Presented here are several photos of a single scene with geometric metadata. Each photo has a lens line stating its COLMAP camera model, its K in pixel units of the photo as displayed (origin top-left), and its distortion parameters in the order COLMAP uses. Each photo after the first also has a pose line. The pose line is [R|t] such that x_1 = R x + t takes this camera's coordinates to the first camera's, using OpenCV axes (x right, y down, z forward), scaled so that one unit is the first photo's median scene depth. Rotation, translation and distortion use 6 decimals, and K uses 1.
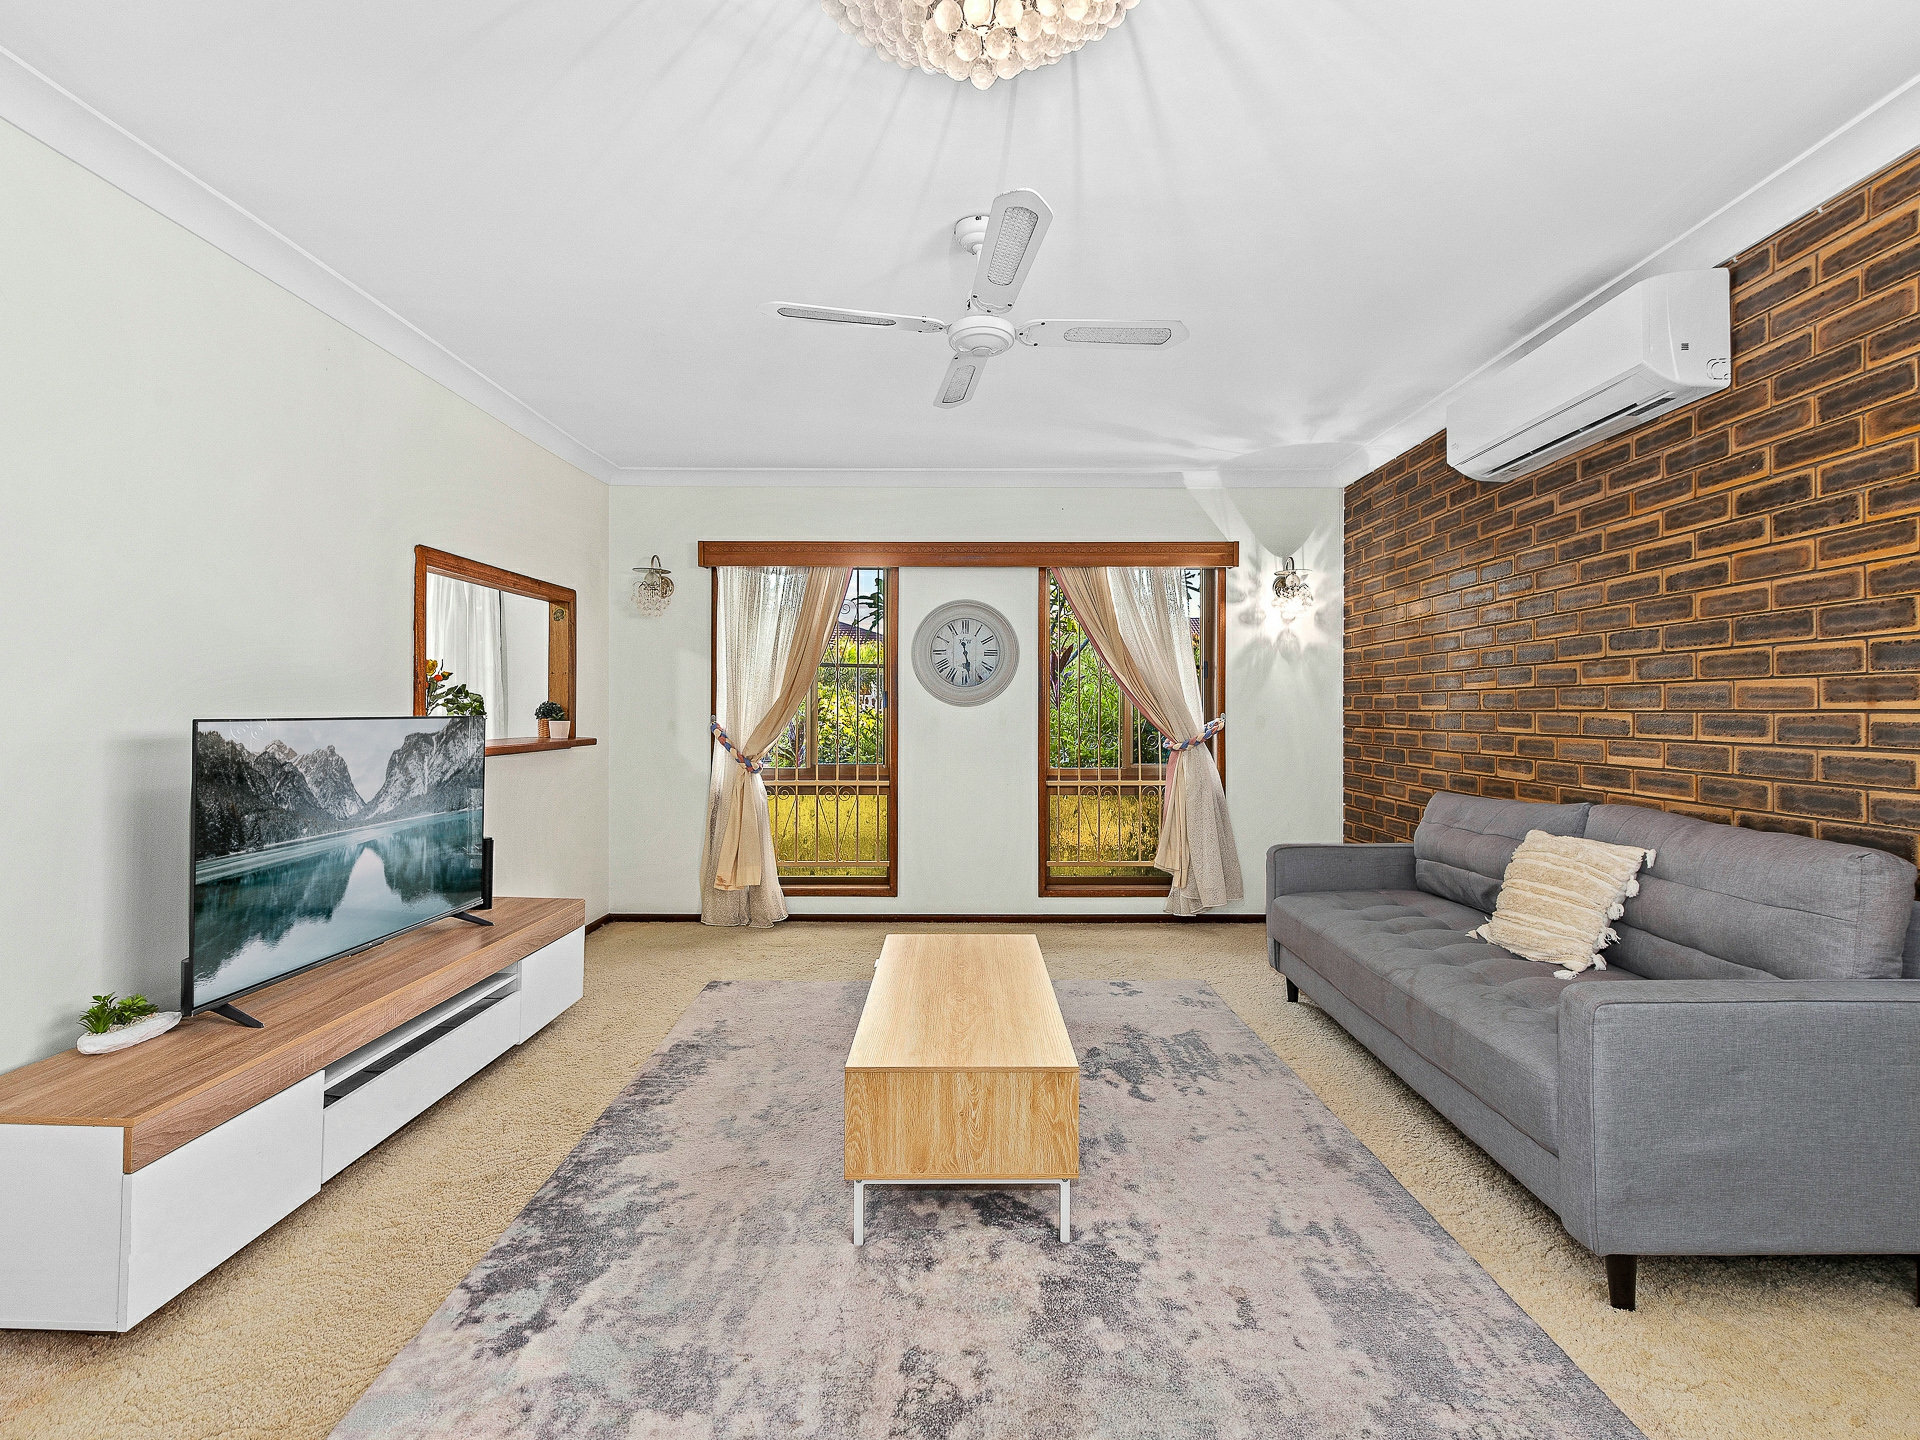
lens RADIAL K [[869.8, 0, 993.2], [0, 869.8, 719.2], [0, 0, 1]] dist [0.002677, -0.000910]
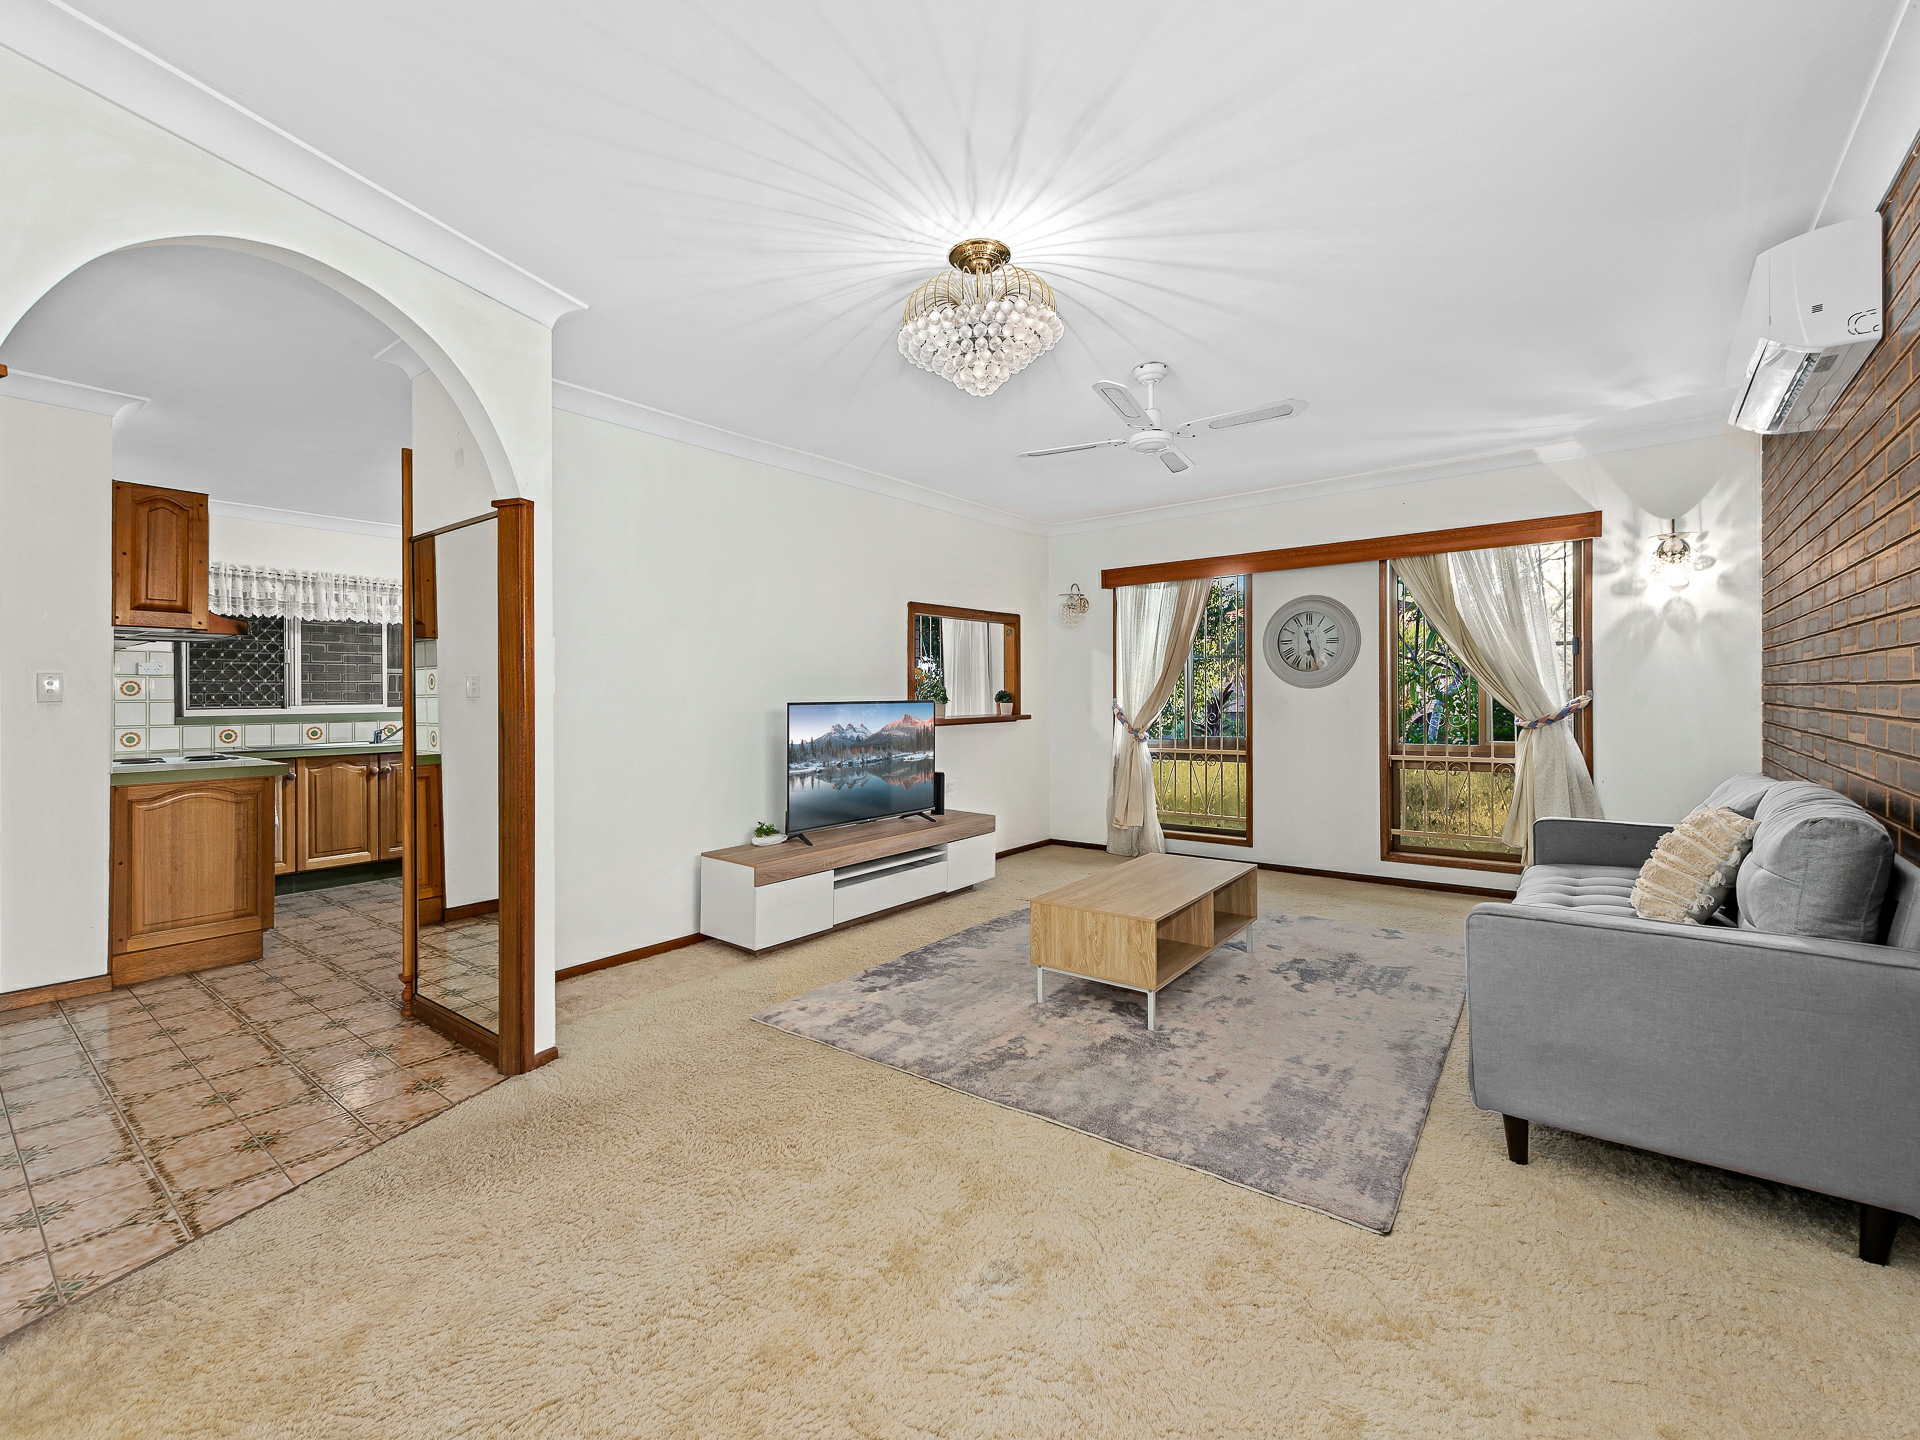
lens RADIAL K [[856.1, 0, 974.1], [0, 856.1, 701.8], [0, 0, 1]] dist [-0.003310, -0.000830]
pose [[0.782904, -0.008146, -0.622089, 0.498785], [0.008256, 0.999962, -0.002704, 0.004456], [0.622088, -0.003019, 0.782942, -0.254803]]
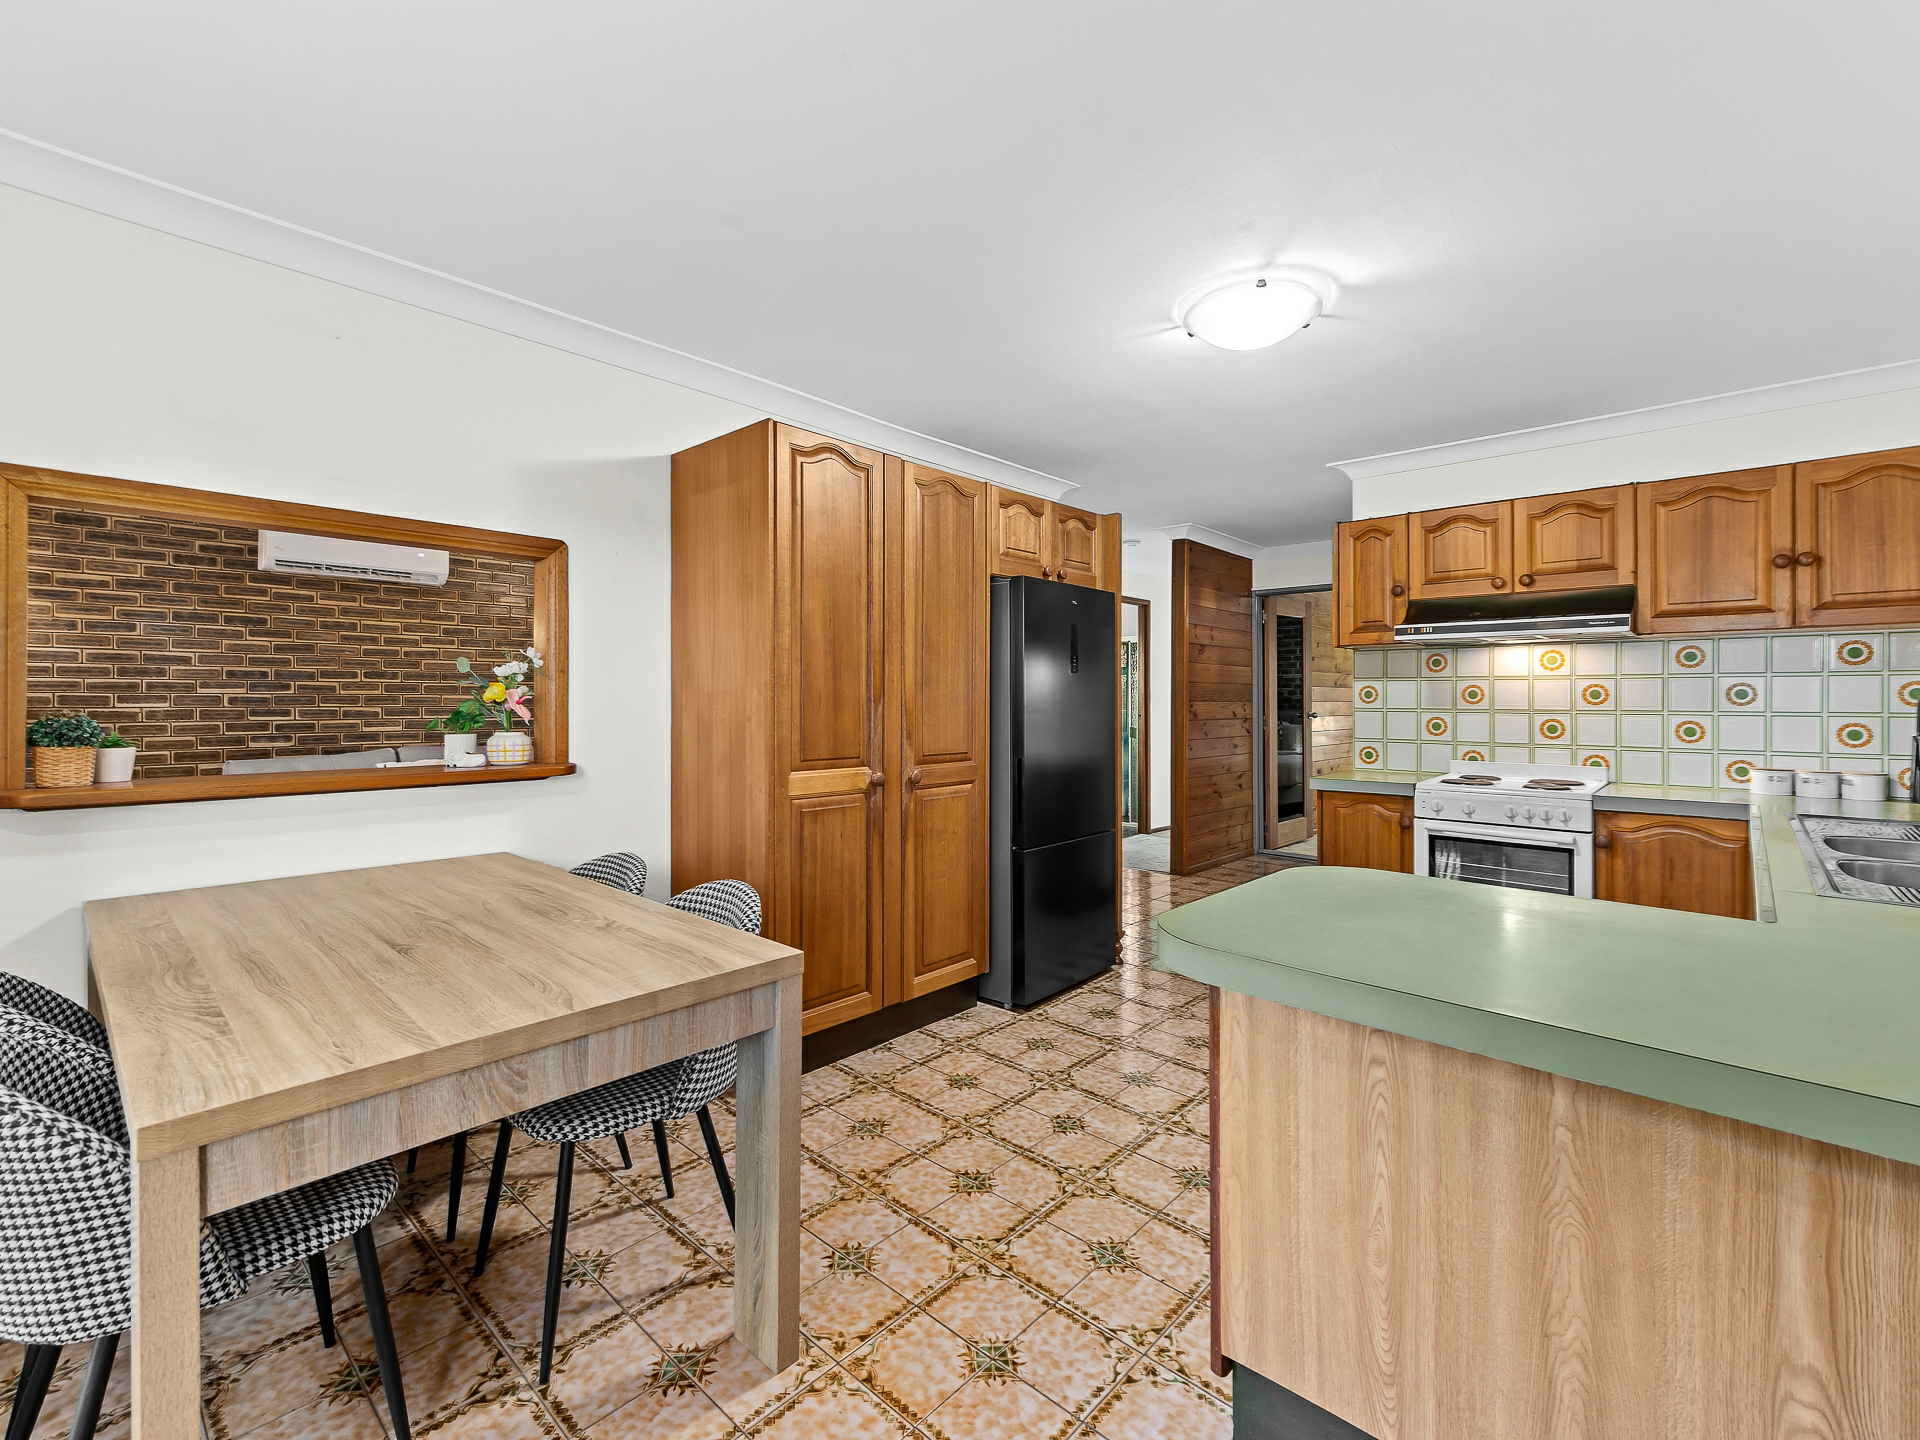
lens RADIAL K [[856.1, 0, 973.3], [0, 856.1, 701.9], [0, 0, 1]] dist [-0.003310, -0.000830]
pose [[-0.720494, -0.006517, 0.693431, -2.601368], [0.002395, 0.999926, 0.011886, -0.060978], [-0.693457, 0.010224, -0.720425, 2.097963]]
